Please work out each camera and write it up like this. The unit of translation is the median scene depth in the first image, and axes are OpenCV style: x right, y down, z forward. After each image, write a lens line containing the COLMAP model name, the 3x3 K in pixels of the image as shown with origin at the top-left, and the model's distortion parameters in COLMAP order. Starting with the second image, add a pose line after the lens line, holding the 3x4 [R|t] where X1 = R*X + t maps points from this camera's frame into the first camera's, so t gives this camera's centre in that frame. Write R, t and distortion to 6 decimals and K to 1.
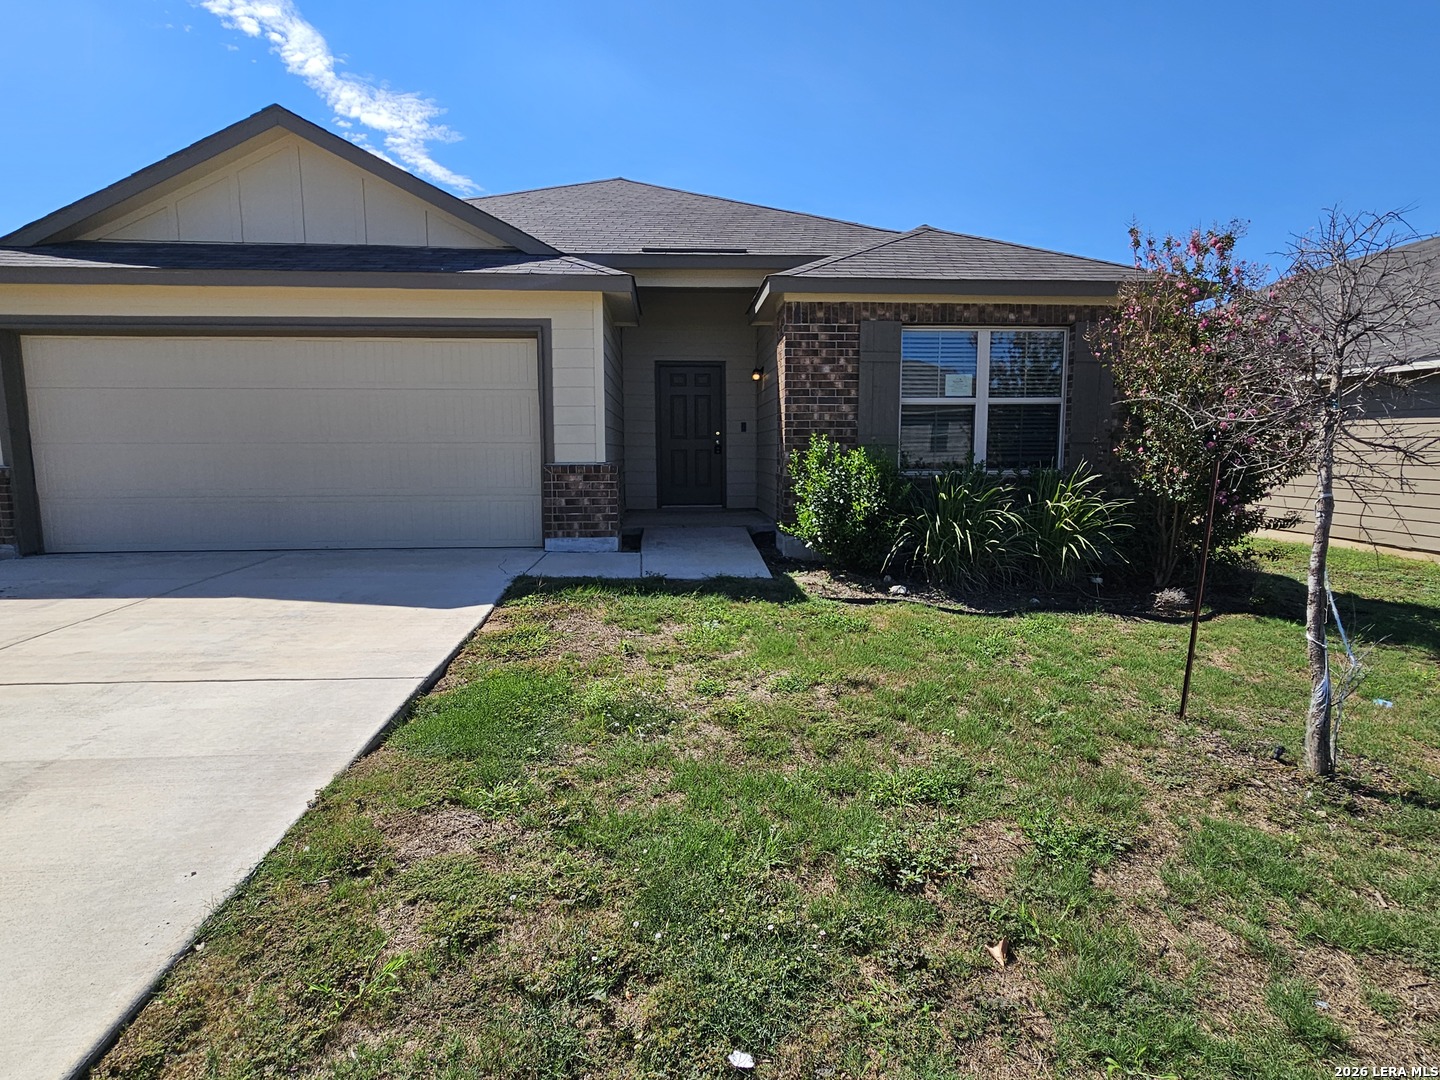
lens RADIAL K [[748.5, 0, 727.5], [0, 748.5, 547.5], [0, 0, 1]] dist [-0.001195, 0.002183]
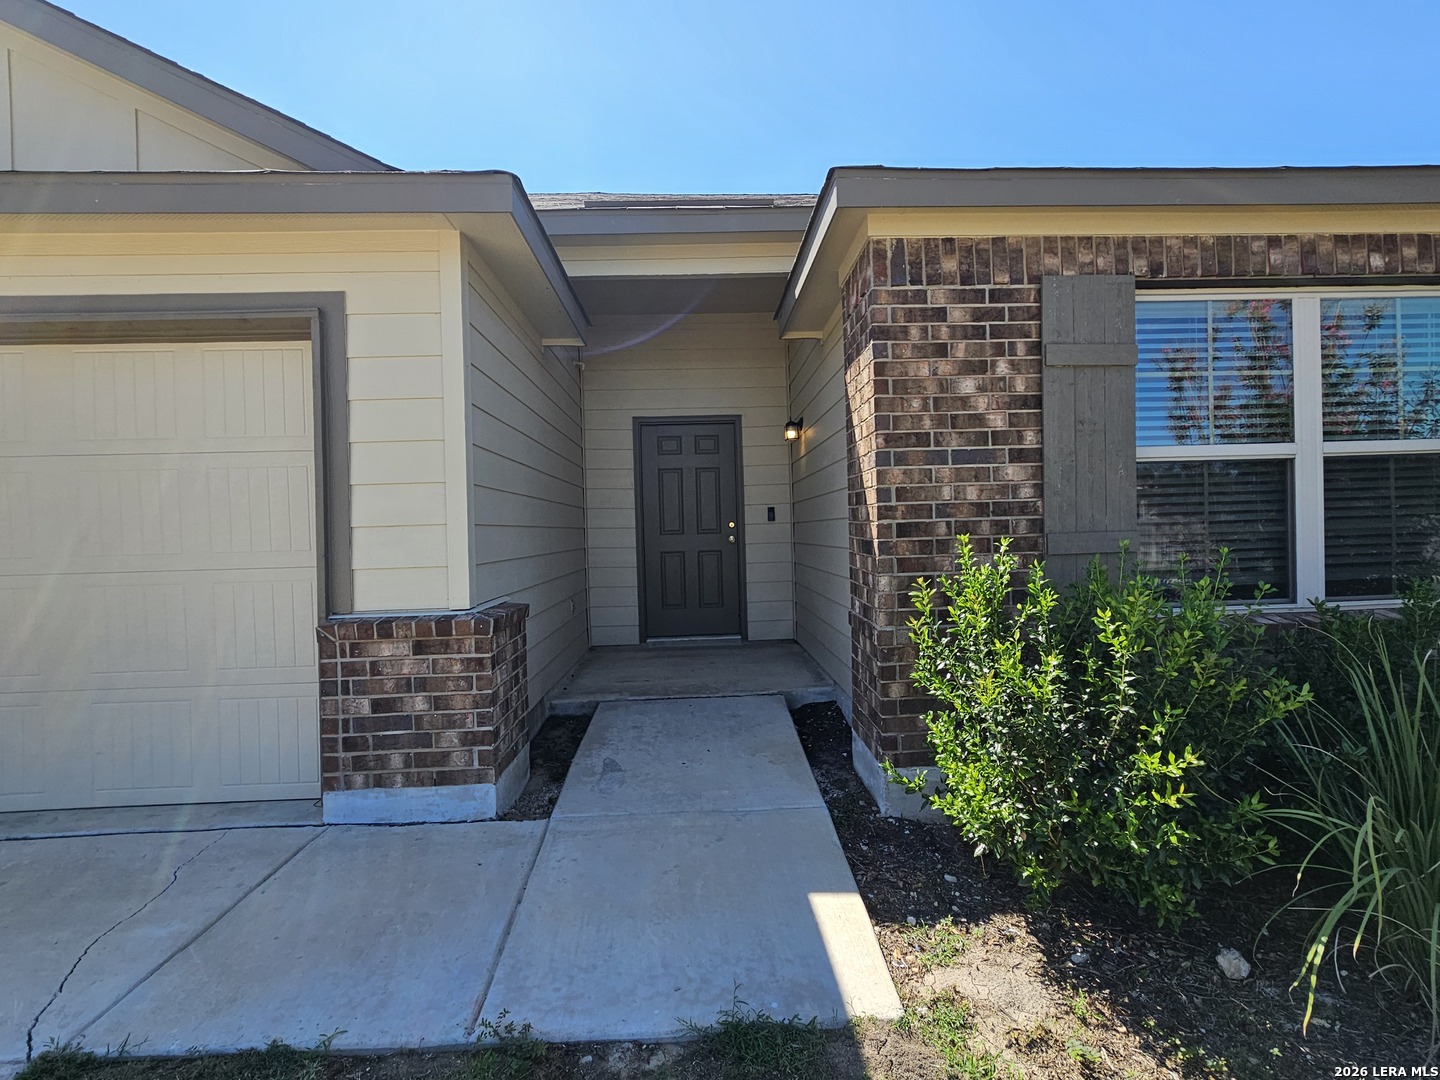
lens RADIAL K [[748.5, 0, 718.4], [0, 748.5, 539.1], [0, 0, 1]] dist [-0.001195, 0.002183]
pose [[0.998919, -0.024706, -0.039387, 0.001021], [0.019800, 0.992526, -0.120417, -0.099042], [0.042068, 0.119506, 0.991942, 0.567585]]
